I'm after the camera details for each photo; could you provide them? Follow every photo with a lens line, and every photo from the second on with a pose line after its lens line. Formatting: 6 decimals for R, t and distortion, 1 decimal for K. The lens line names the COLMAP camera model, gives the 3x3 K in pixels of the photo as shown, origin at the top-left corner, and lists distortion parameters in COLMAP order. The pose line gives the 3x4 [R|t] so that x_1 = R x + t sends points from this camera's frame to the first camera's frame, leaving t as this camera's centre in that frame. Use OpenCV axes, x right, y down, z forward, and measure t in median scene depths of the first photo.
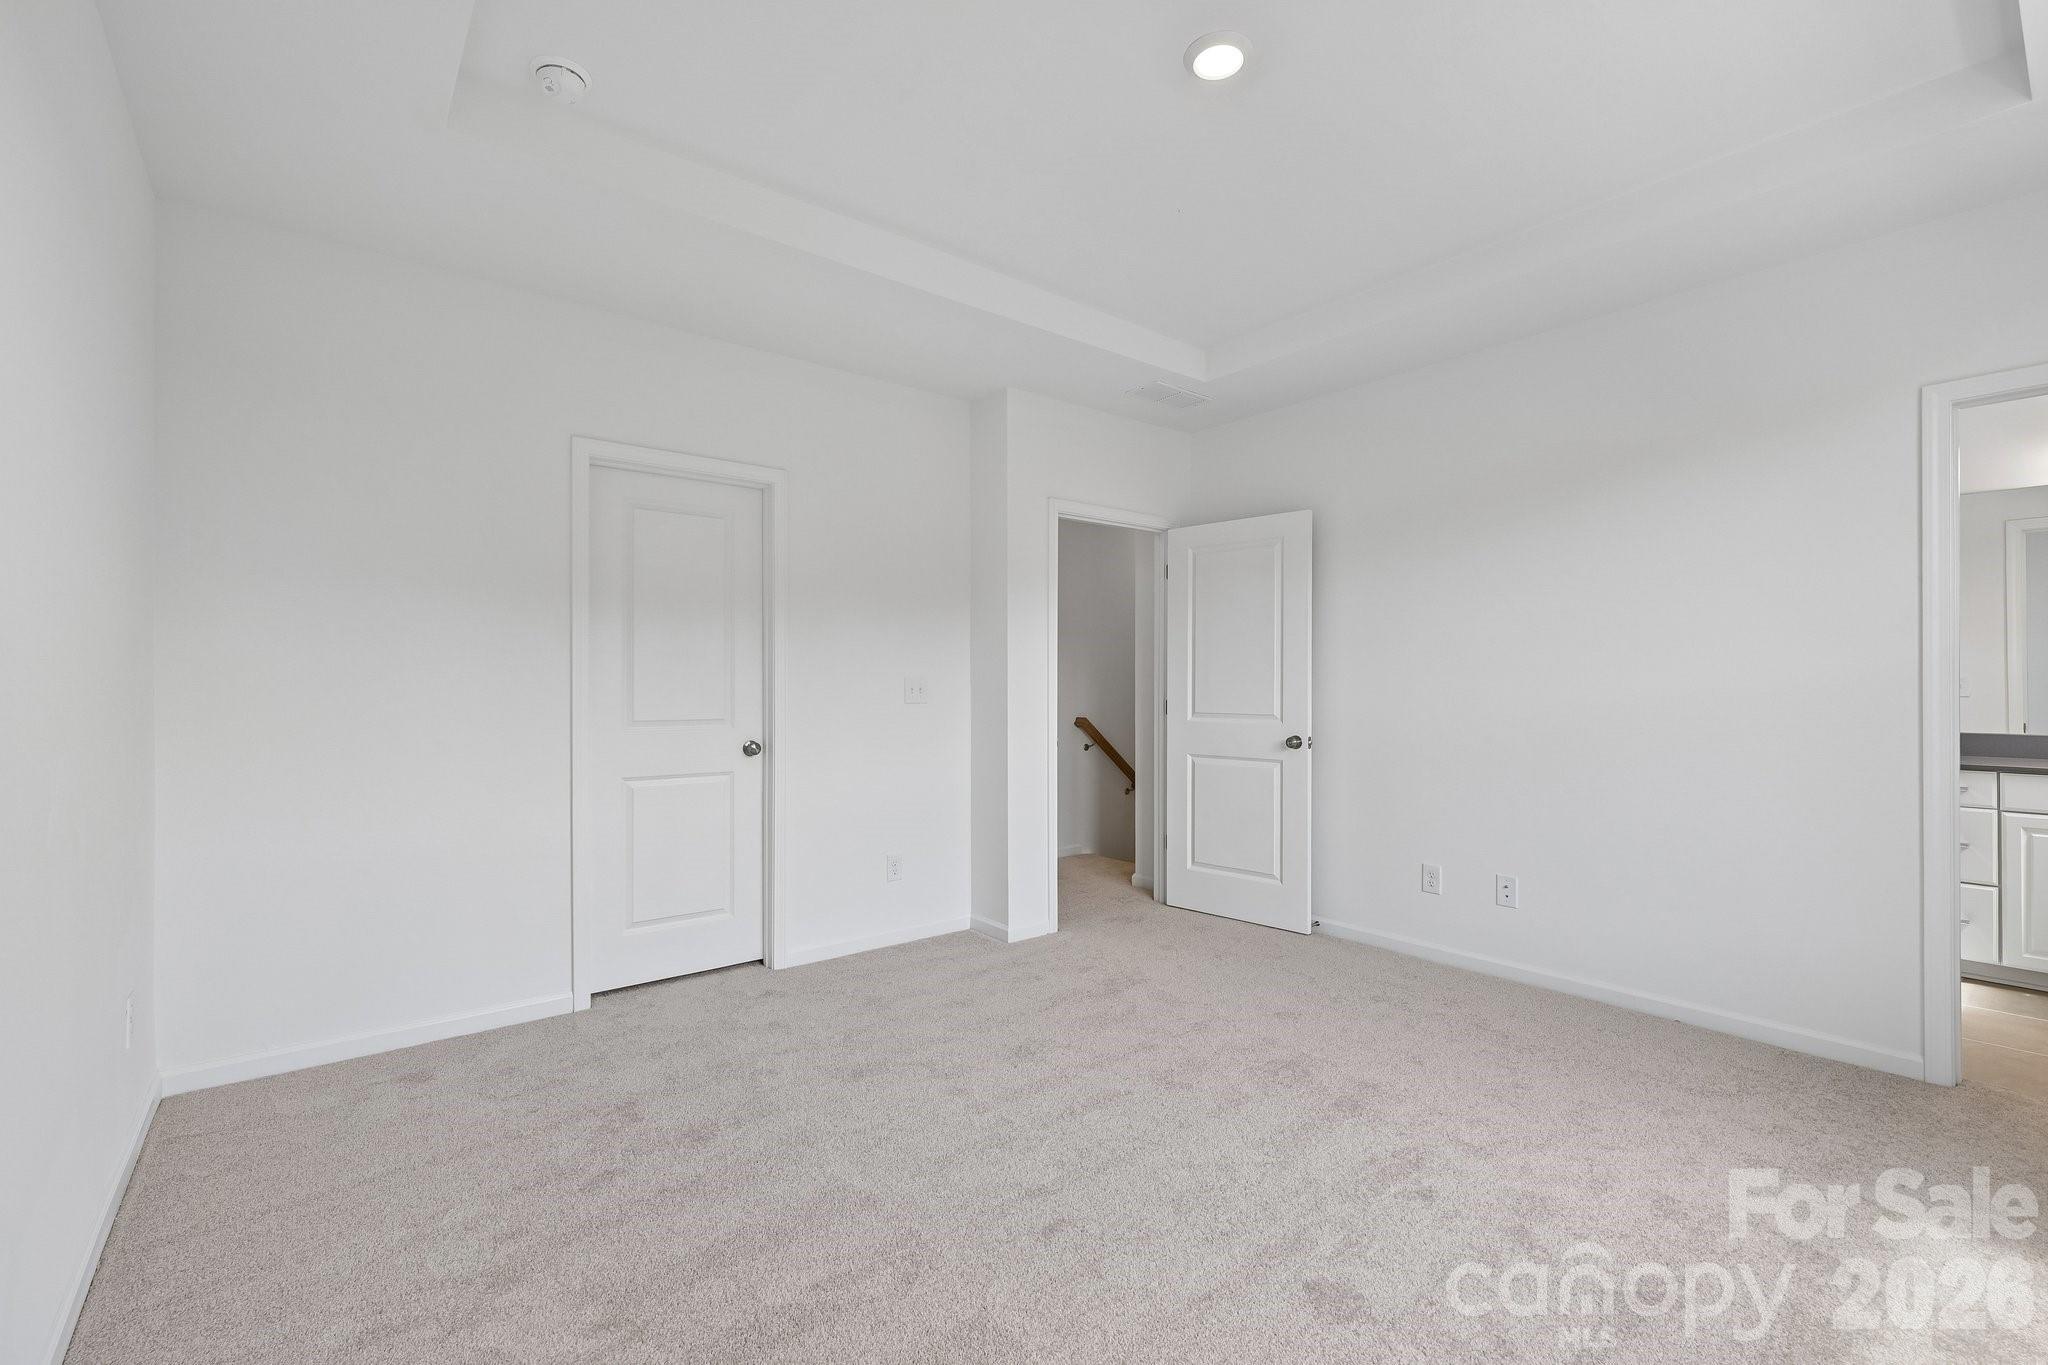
lens RADIAL K [[871.5, 0, 1016.0], [0, 871.5, 678.7], [0, 0, 1]] dist [-0.000082, -0.000162]
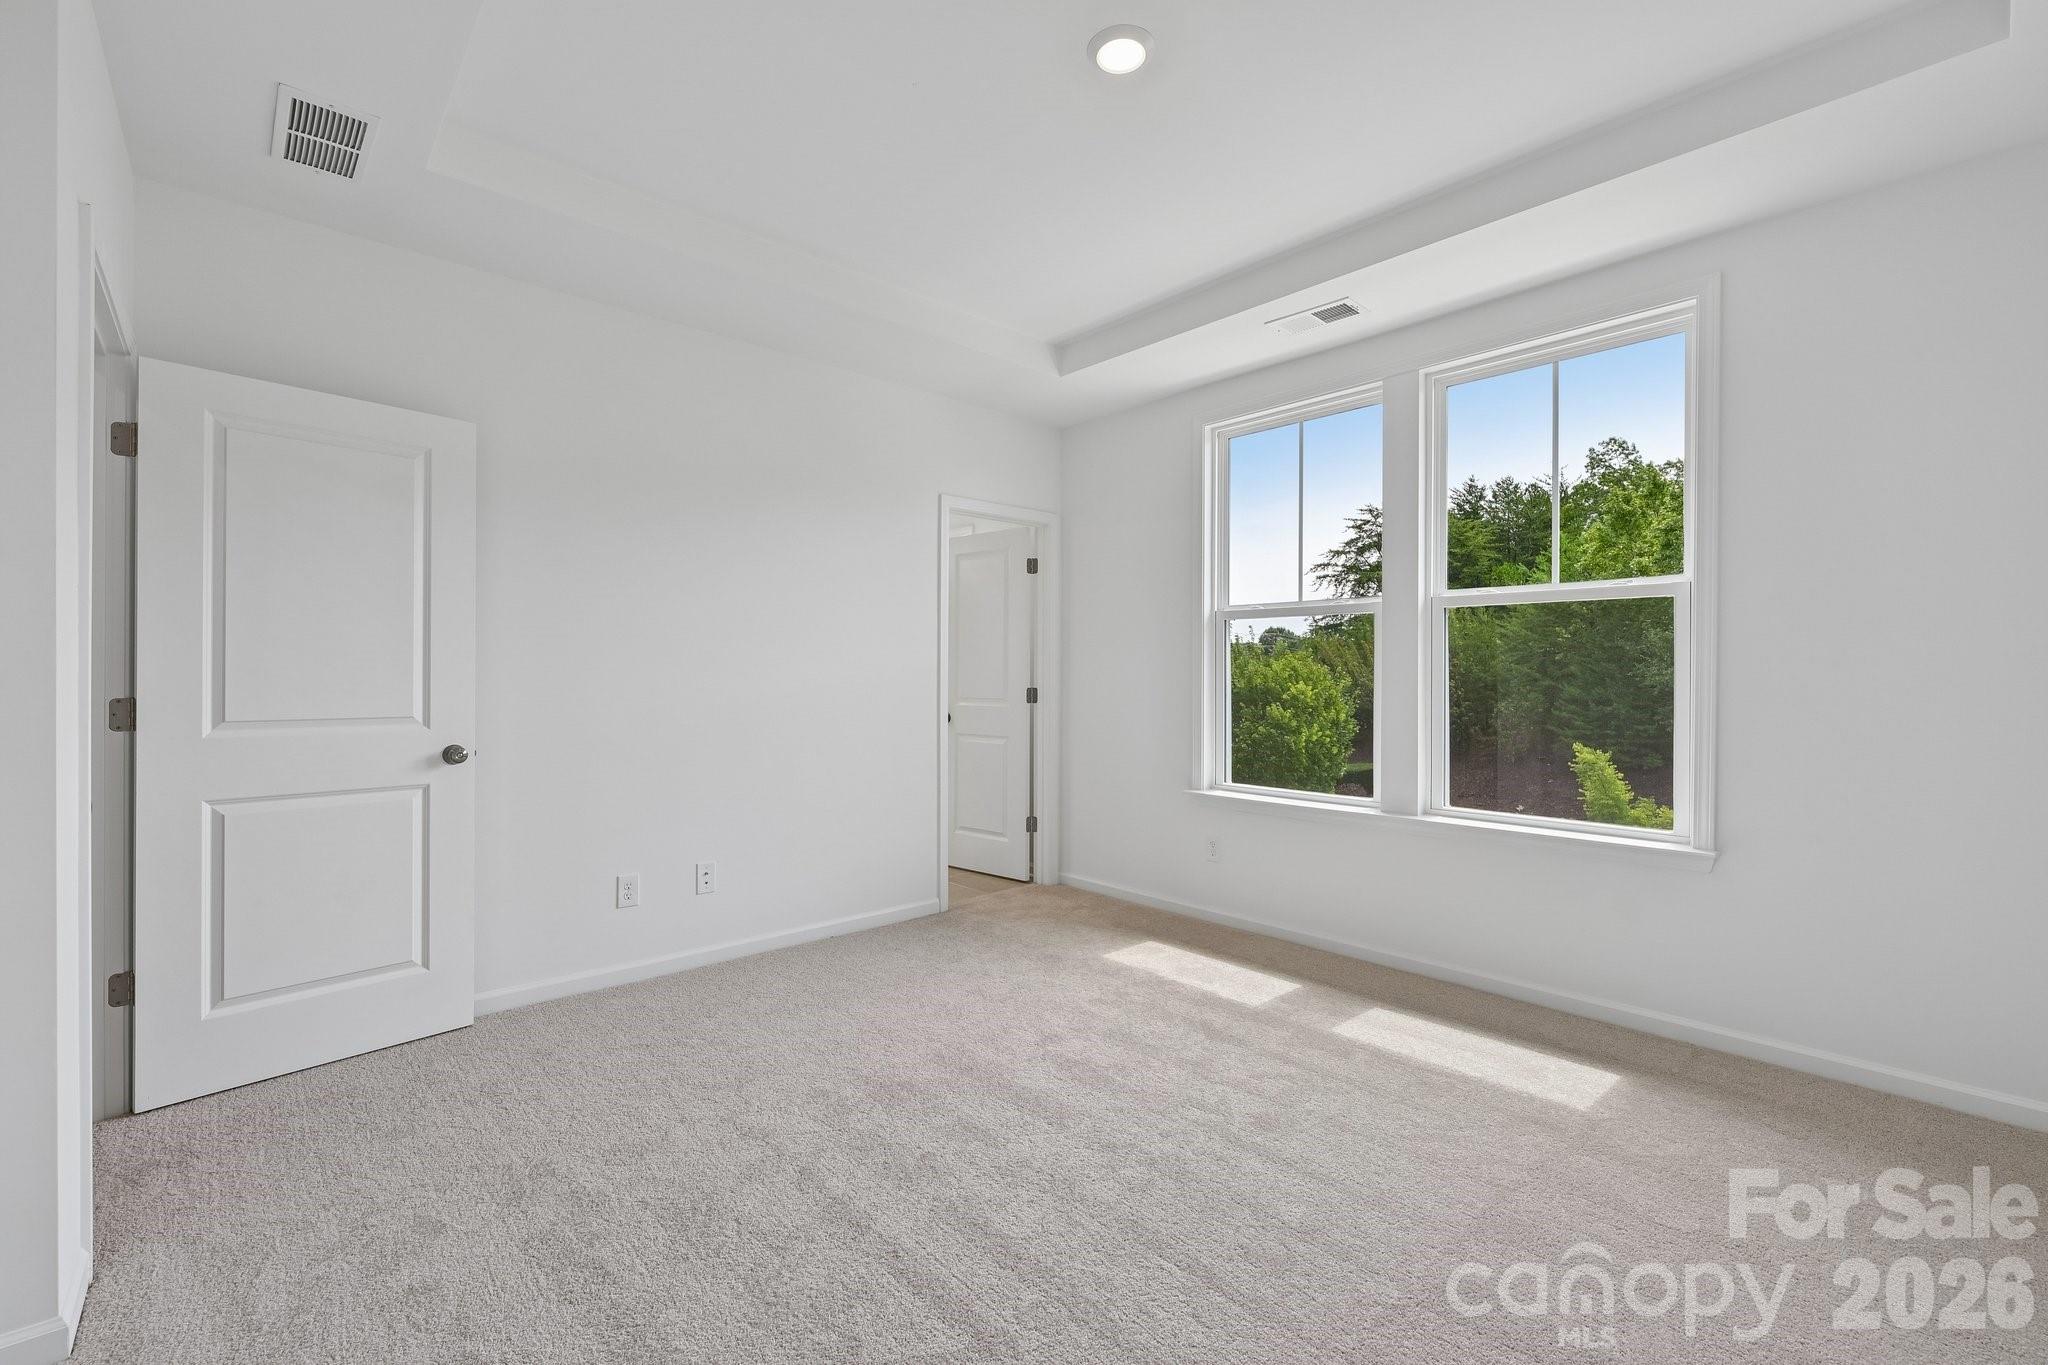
lens RADIAL K [[871.5, 0, 1016.0], [0, 871.5, 678.7], [0, 0, 1]] dist [-0.000082, -0.000162]
pose [[-0.059993, -0.003970, 0.998191, -0.431712], [-0.013588, 0.999903, 0.003160, 0.005307], [-0.998106, -0.013374, -0.060041, 0.658925]]
